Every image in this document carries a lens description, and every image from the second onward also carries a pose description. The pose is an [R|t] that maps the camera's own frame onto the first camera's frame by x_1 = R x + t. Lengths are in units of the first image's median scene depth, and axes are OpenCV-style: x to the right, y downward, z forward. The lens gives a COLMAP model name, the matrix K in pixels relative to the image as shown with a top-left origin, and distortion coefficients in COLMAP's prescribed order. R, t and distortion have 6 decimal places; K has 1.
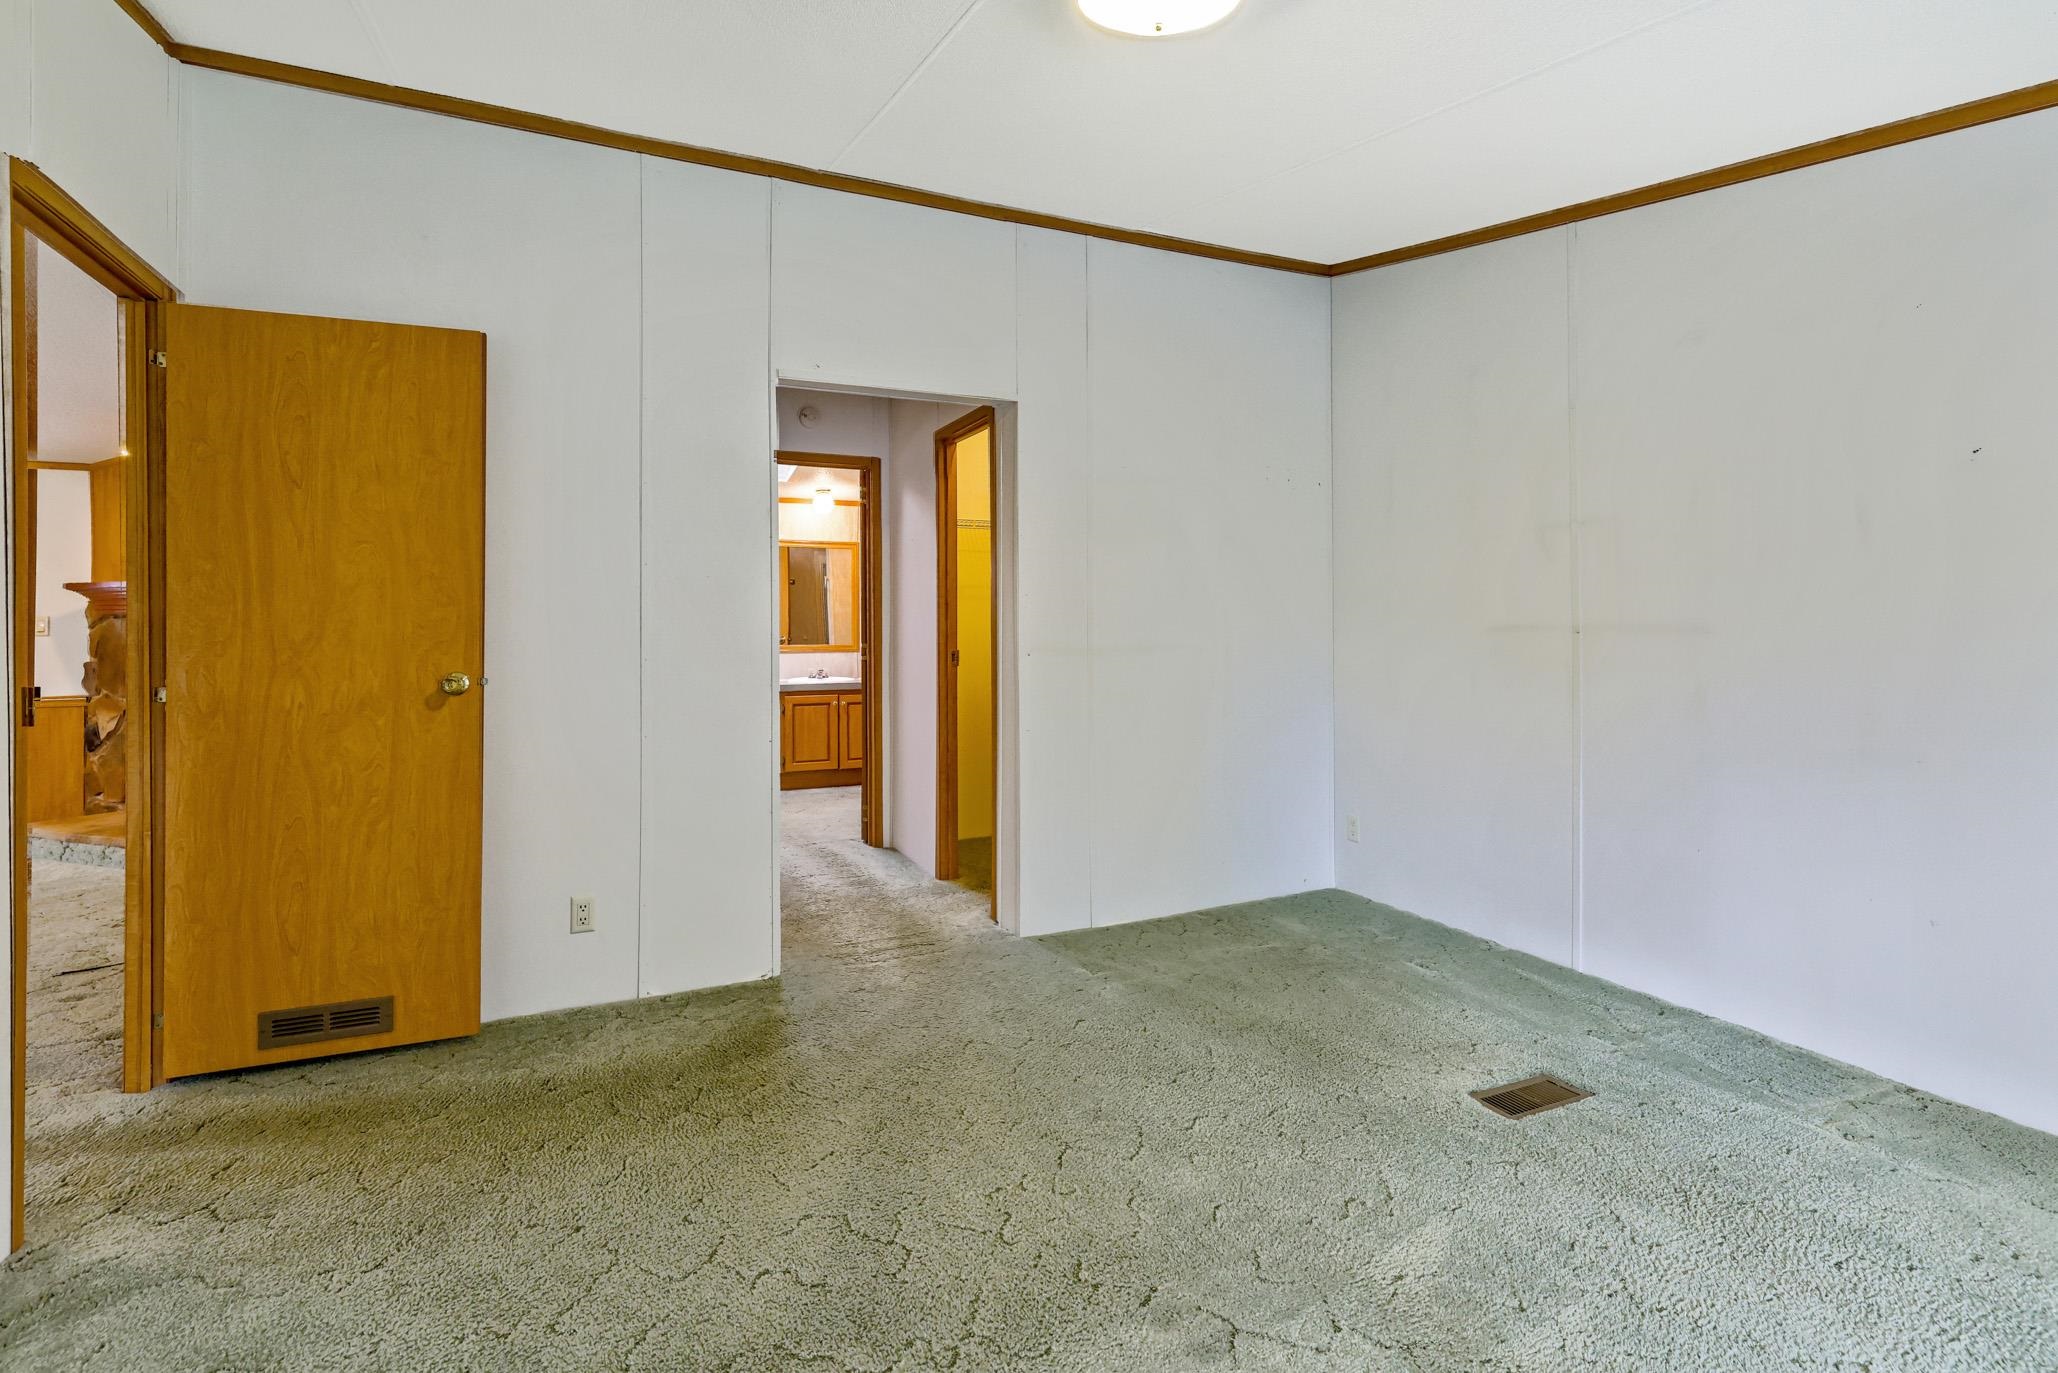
lens RADIAL K [[926.6, 0, 1009.2], [0, 926.6, 630.4], [0, 0, 1]] dist [0.005621, -0.001170]
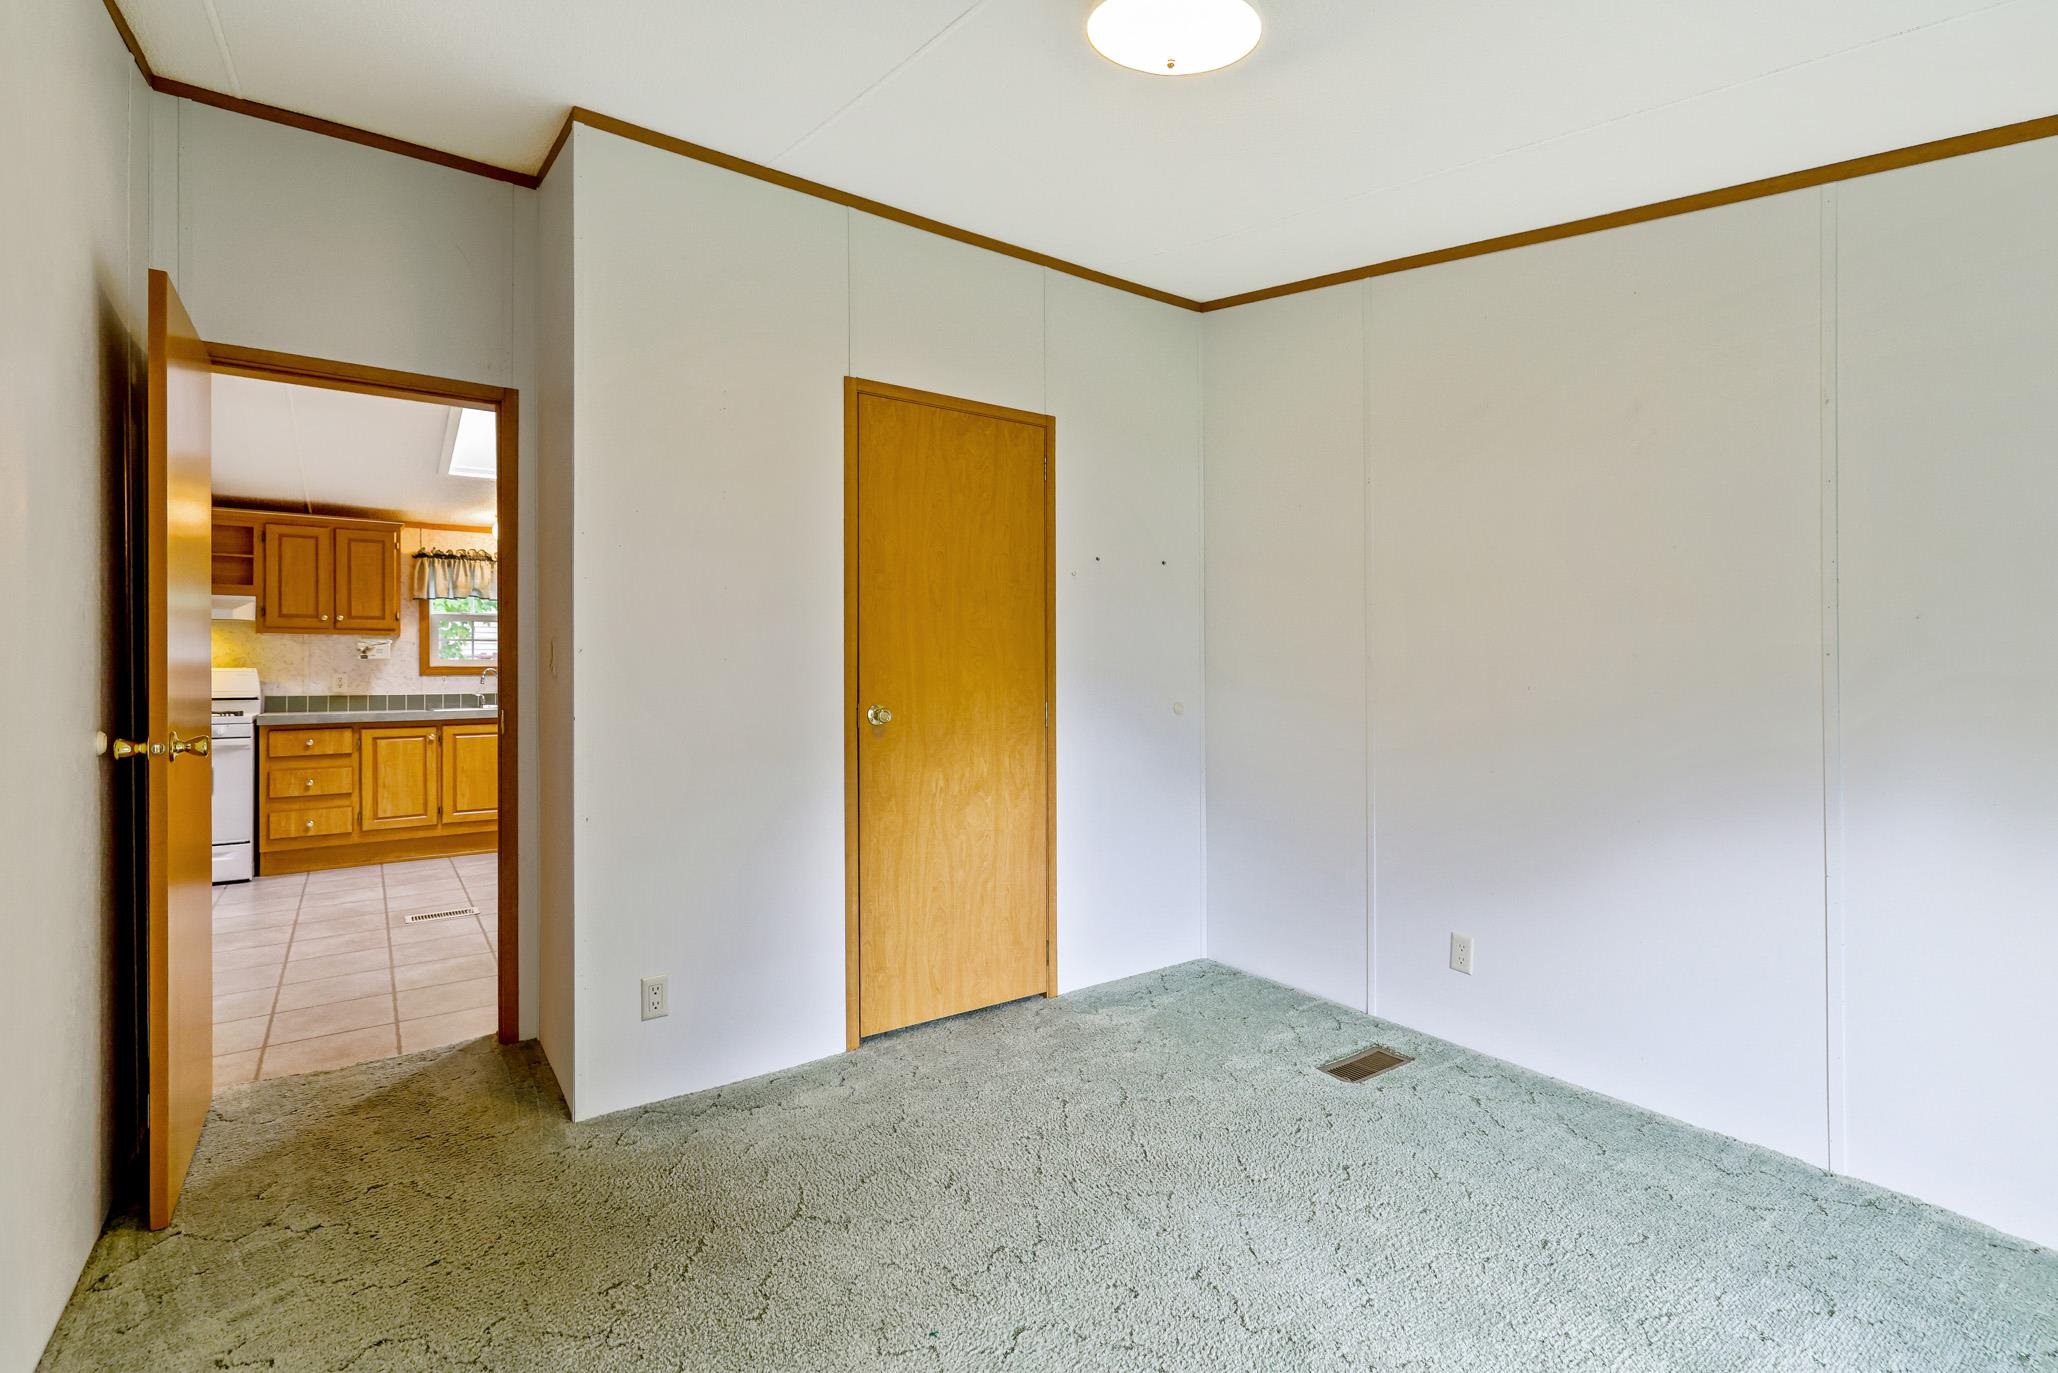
lens RADIAL K [[926.6, 0, 1070.7], [0, 926.6, 677.5], [0, 0, 1]] dist [0.005621, -0.001170]
pose [[0.978620, -0.007632, 0.205536, -1.441936], [0.001370, 0.999531, 0.030590, -0.031707], [-0.205673, -0.029655, 0.978171, -0.768908]]
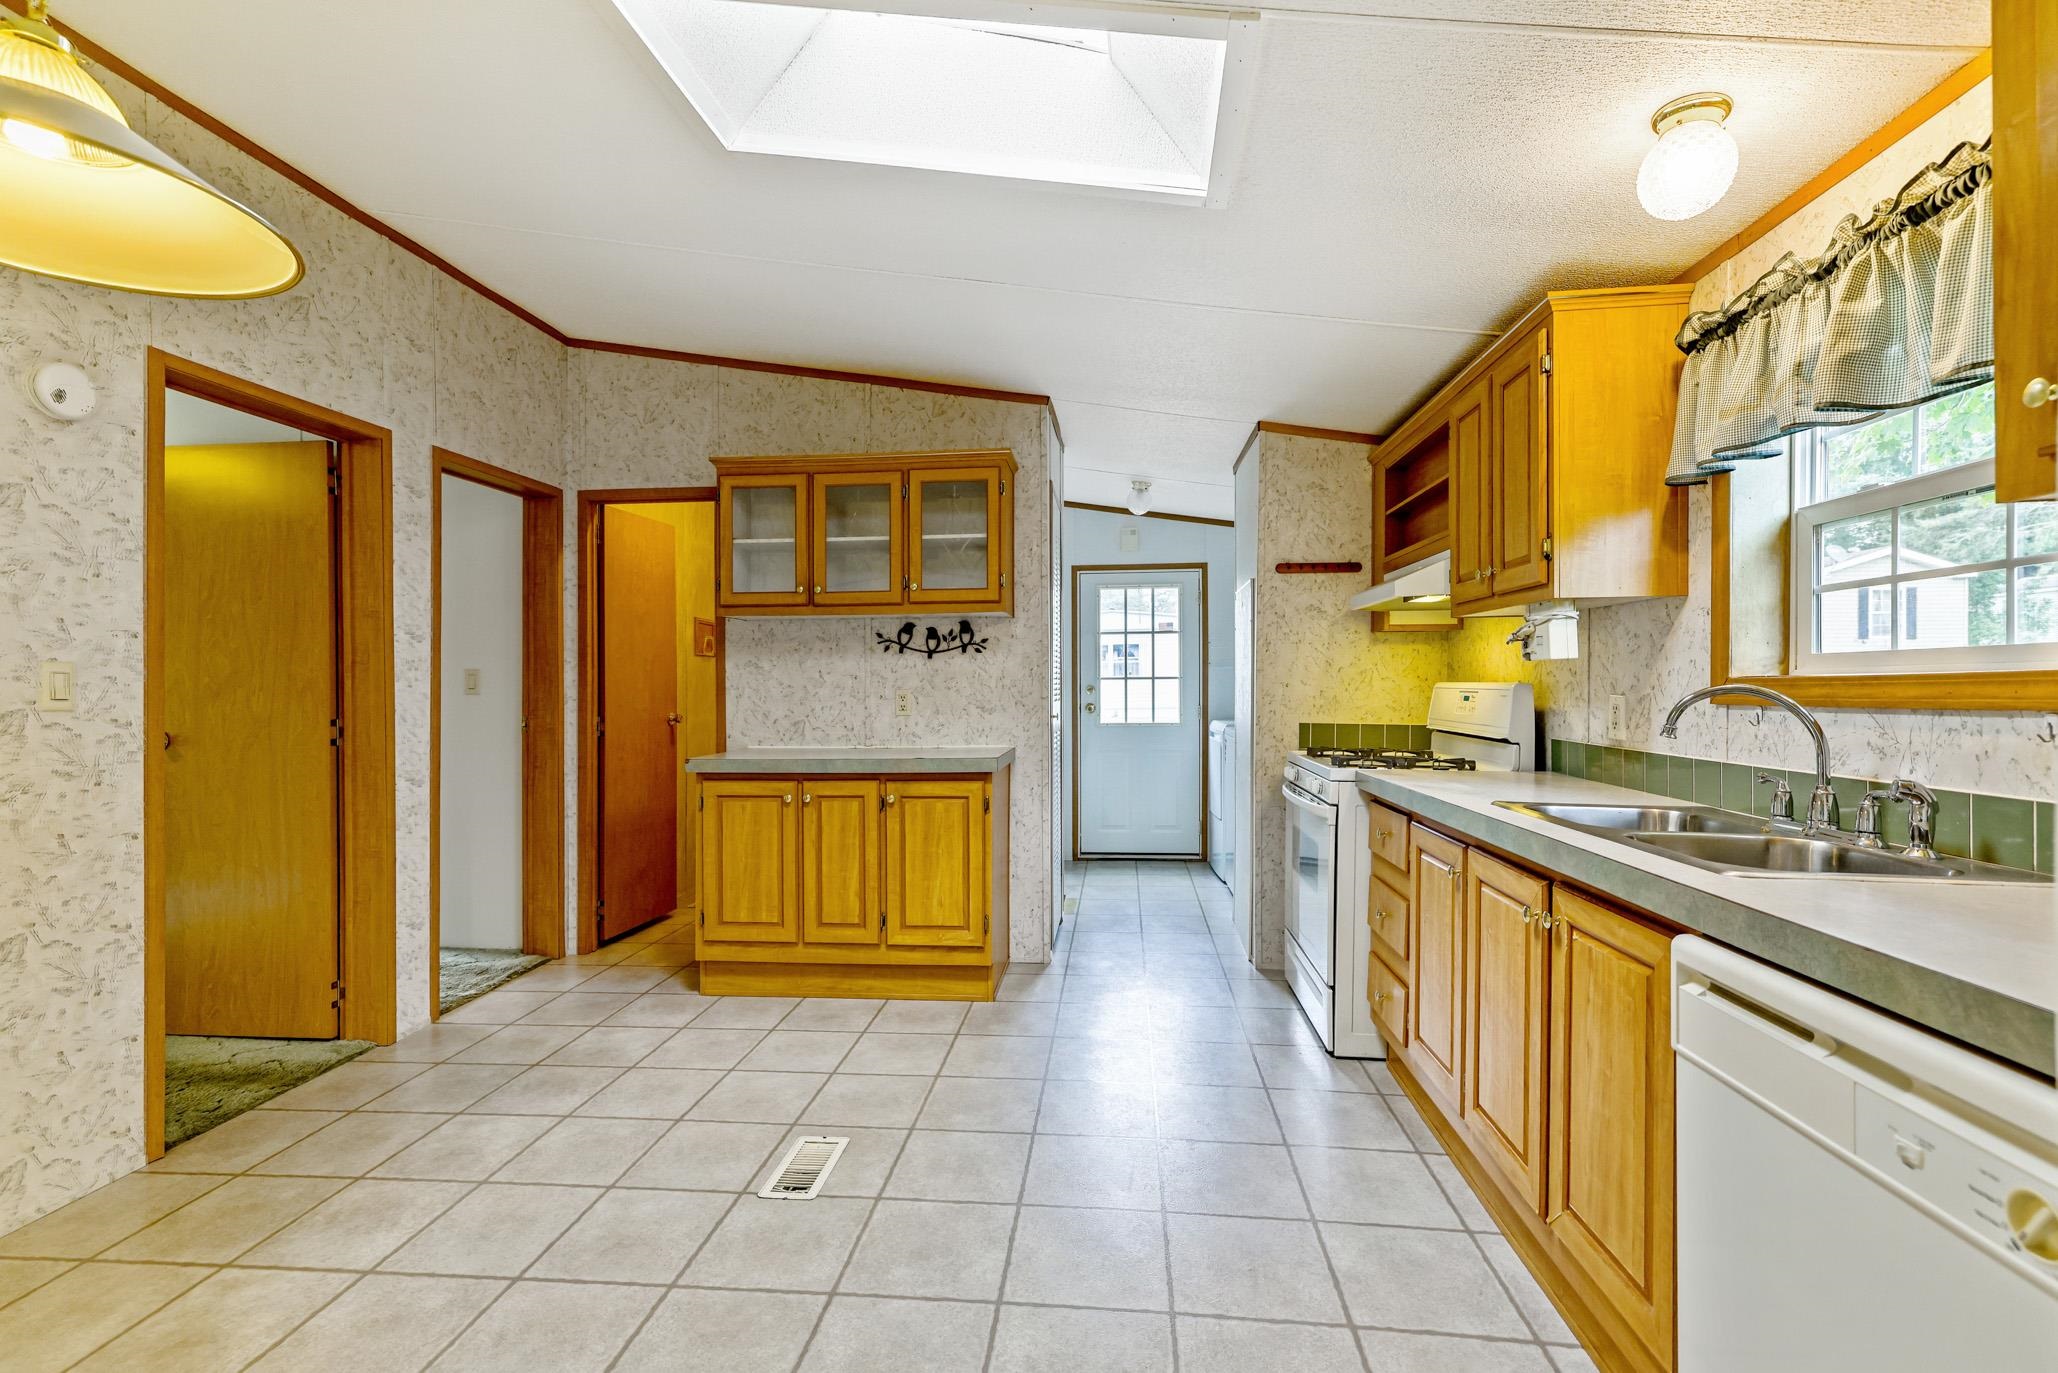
lens RADIAL K [[926.6, 0, 1060.8], [0, 926.6, 692.6], [0, 0, 1]] dist [0.005621, -0.001170]
pose [[-0.486862, 0.004670, -0.873467, -1.522612], [0.015002, 0.999883, -0.003016, -0.008055], [0.873350, -0.014572, -0.486875, 0.495433]]
